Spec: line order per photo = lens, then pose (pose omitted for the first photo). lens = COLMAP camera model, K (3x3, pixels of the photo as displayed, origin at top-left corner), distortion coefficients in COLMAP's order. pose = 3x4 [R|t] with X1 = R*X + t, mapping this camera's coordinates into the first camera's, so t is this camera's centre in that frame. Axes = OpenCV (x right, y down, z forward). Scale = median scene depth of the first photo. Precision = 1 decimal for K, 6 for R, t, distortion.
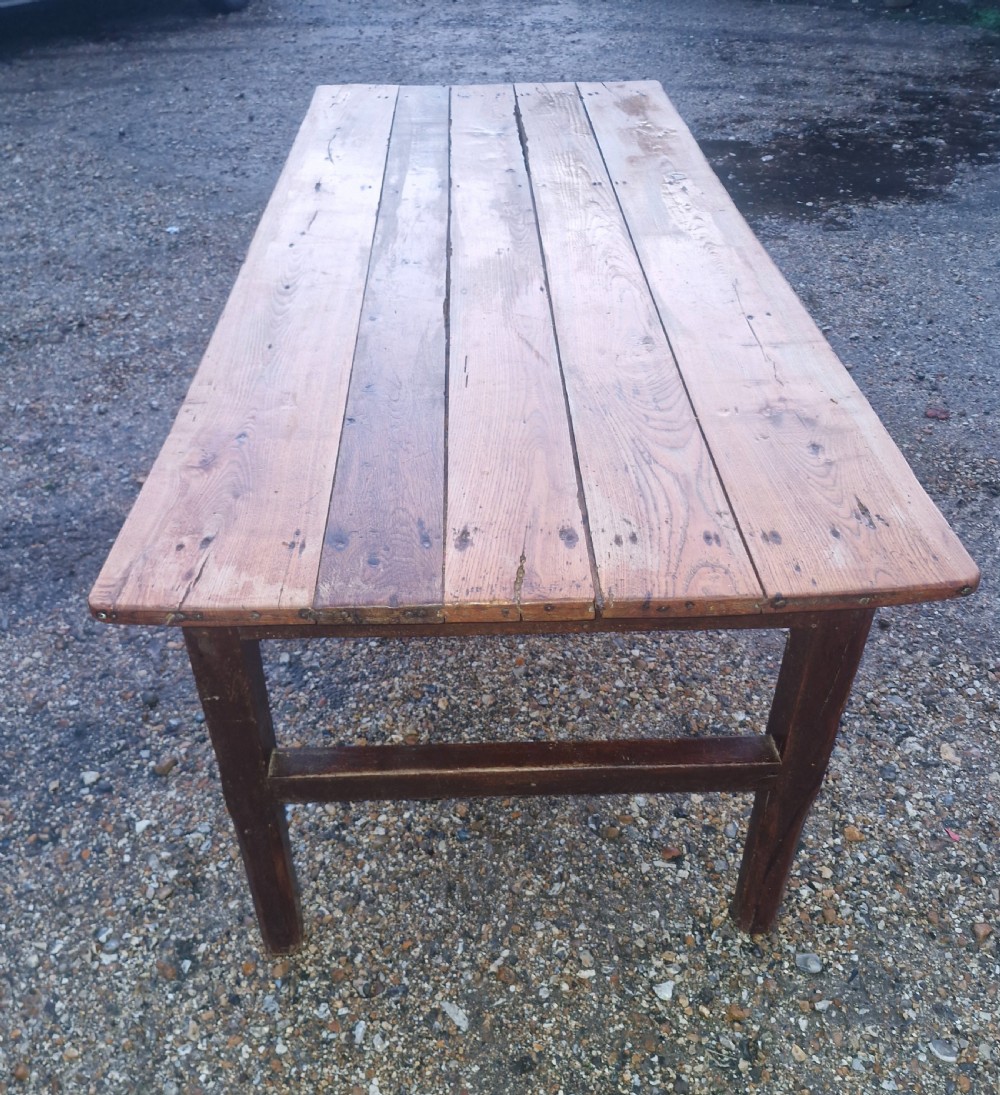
lens RADIAL K [[1011.0, 0, 459.1], [0, 1011.0, 601.1], [0, 0, 1]] dist [0.045857, 0.000000]
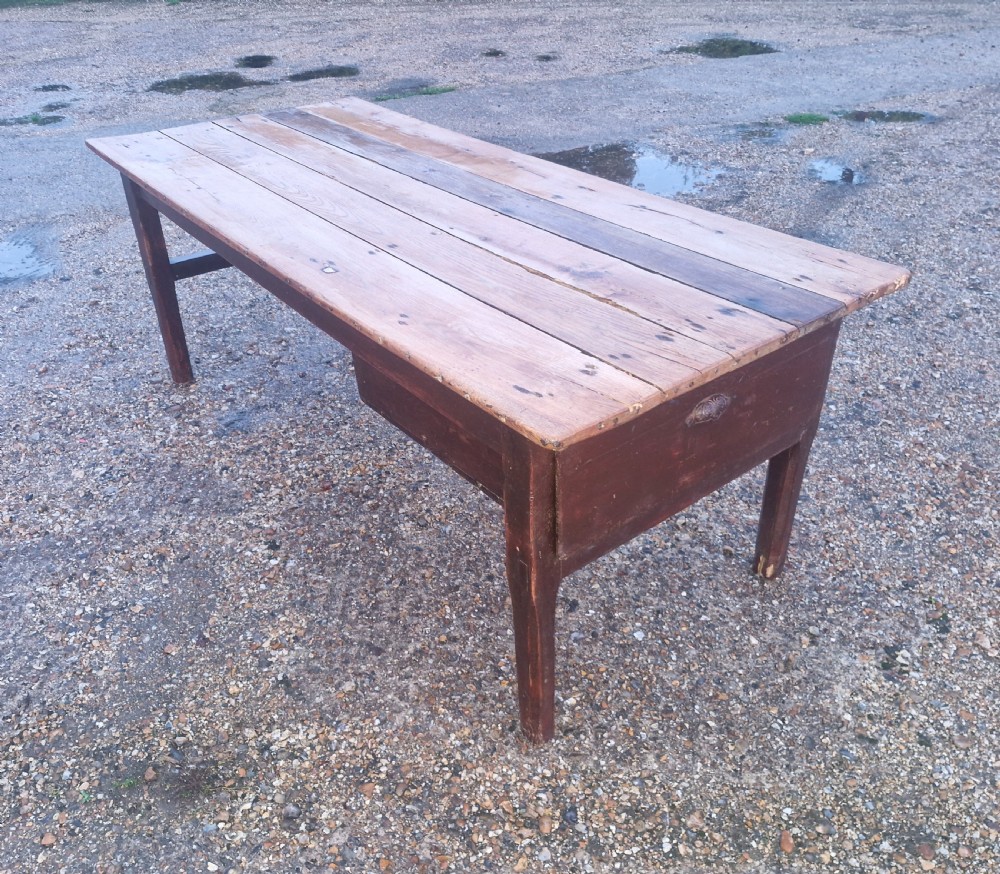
lens RADIAL K [[829.2, 0, 472.7], [0, 829.2, 446.5], [0, 0, 1]] dist [0.071463, -0.082157]
pose [[-0.800482, 0.363585, -0.476481, 0.962773], [-0.355974, 0.351176, 0.866001, -1.929414], [0.482193, 0.862833, -0.151684, 2.348690]]
